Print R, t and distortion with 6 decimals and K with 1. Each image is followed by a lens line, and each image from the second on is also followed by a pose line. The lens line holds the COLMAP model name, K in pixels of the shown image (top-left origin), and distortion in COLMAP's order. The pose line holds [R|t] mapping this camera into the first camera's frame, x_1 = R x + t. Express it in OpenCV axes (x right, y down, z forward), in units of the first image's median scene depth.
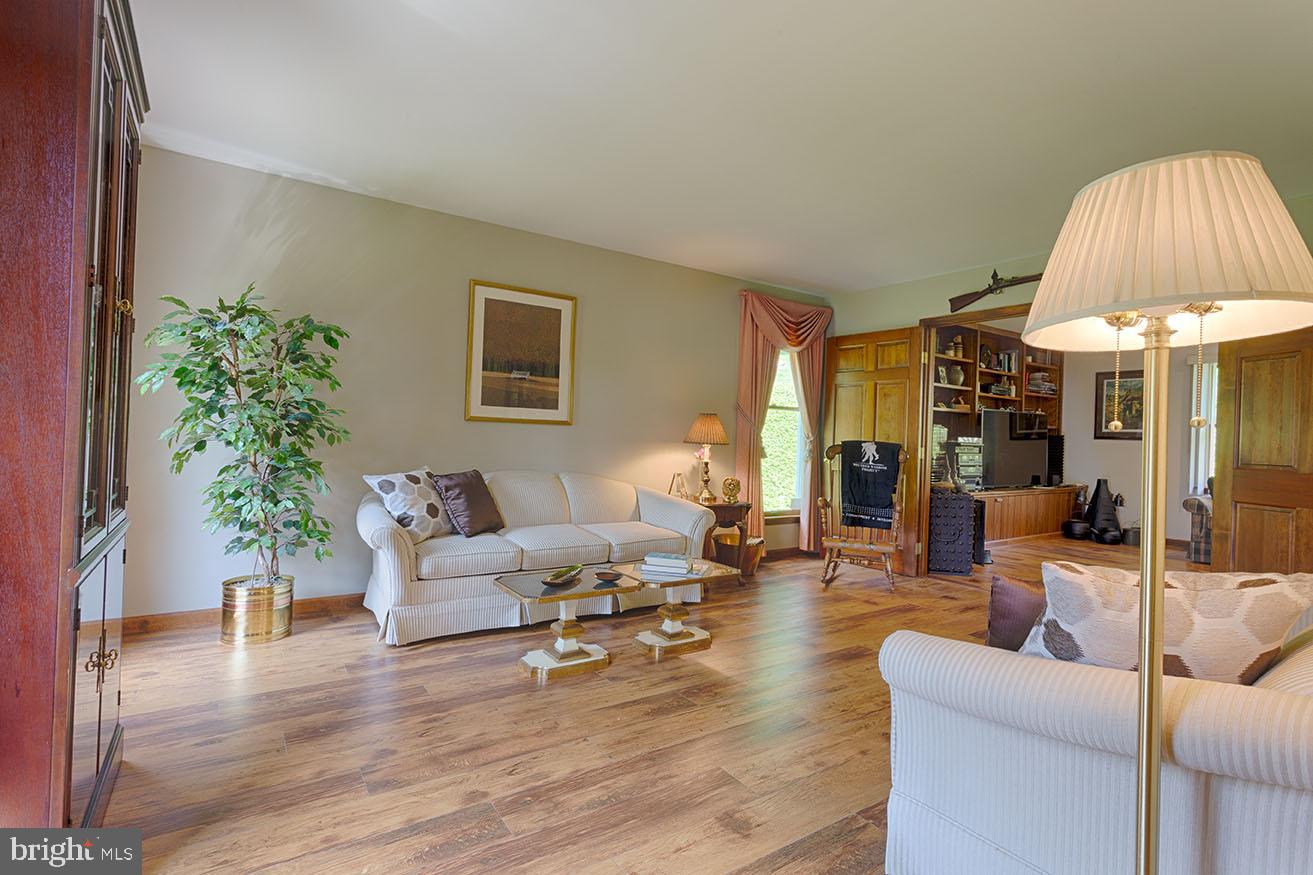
lens RADIAL K [[624.4, 0, 656.5], [0, 624.4, 437.5], [0, 0, 1]] dist [0.000817, 0.000690]
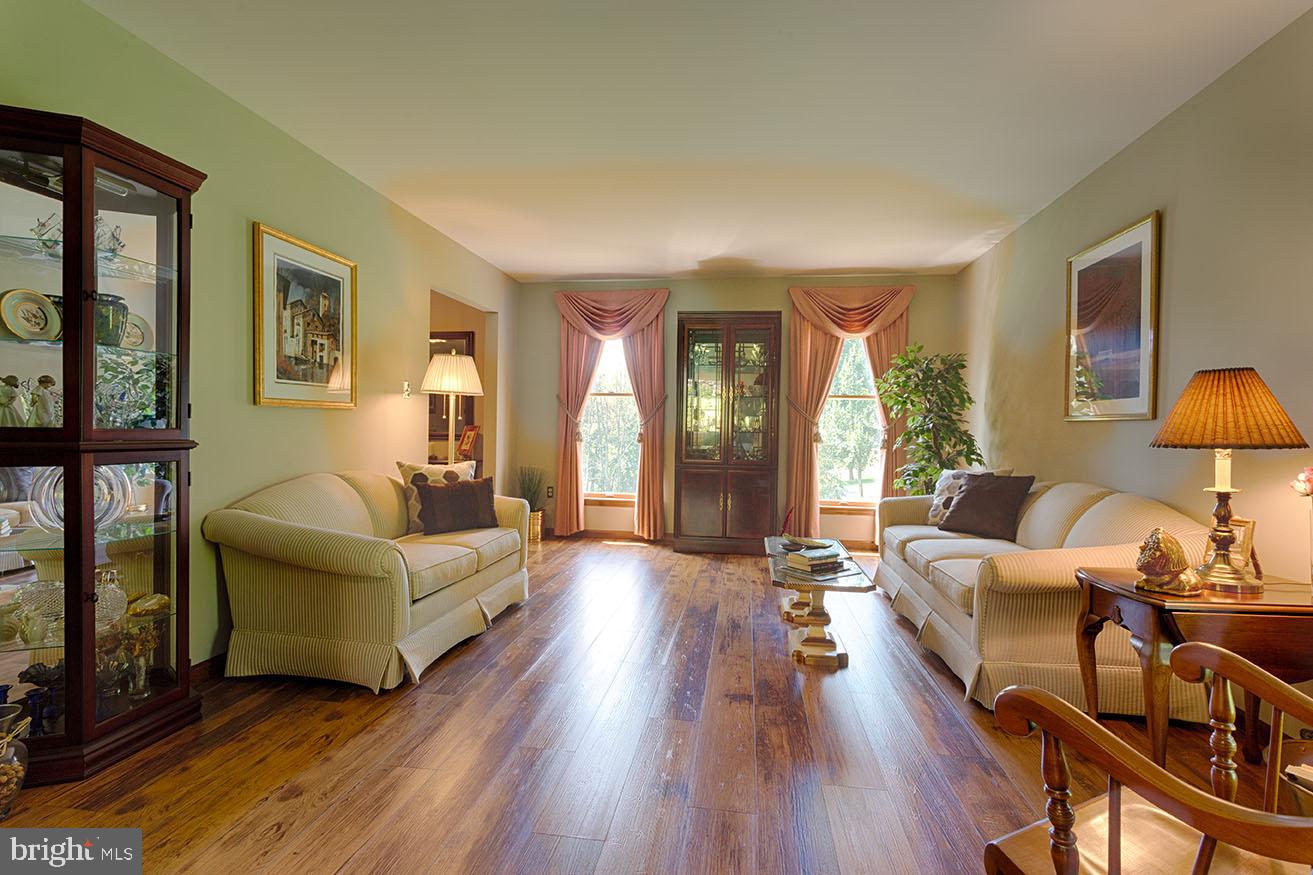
lens RADIAL K [[624.4, 0, 656.5], [0, 624.4, 437.5], [0, 0, 1]] dist [0.000817, 0.000690]
pose [[-0.675480, -0.030779, -0.736736, 0.653279], [-0.033908, 0.999368, -0.010662, 0.021780], [0.736598, 0.017780, -0.676097, 1.067486]]
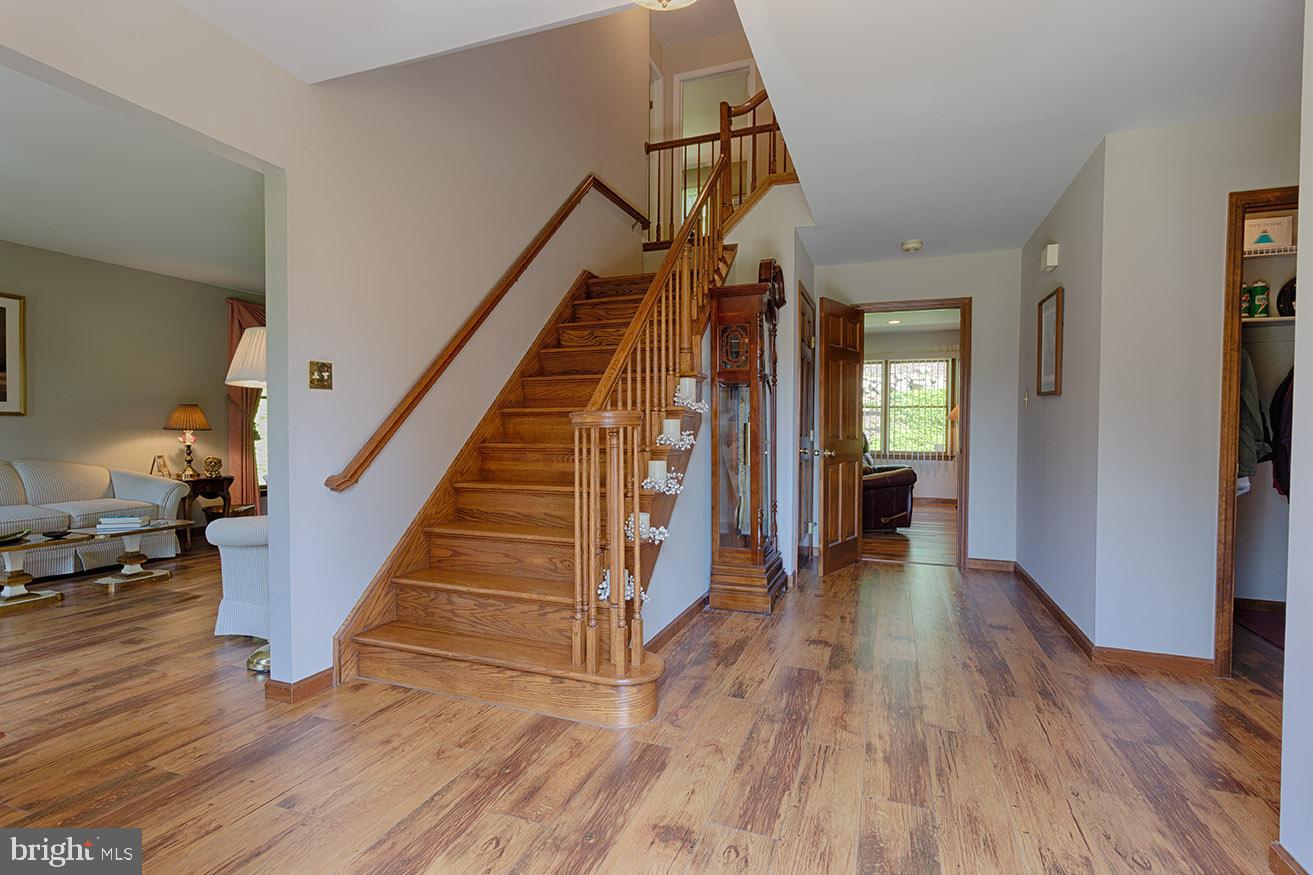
lens RADIAL K [[624.4, 0, 656.5], [0, 624.4, 437.5], [0, 0, 1]] dist [0.000817, 0.000690]
pose [[0.819028, -0.037282, 0.572541, 0.136739], [0.021818, 0.999189, 0.033853, 0.004702], [-0.573338, -0.015235, 0.819177, -0.510106]]
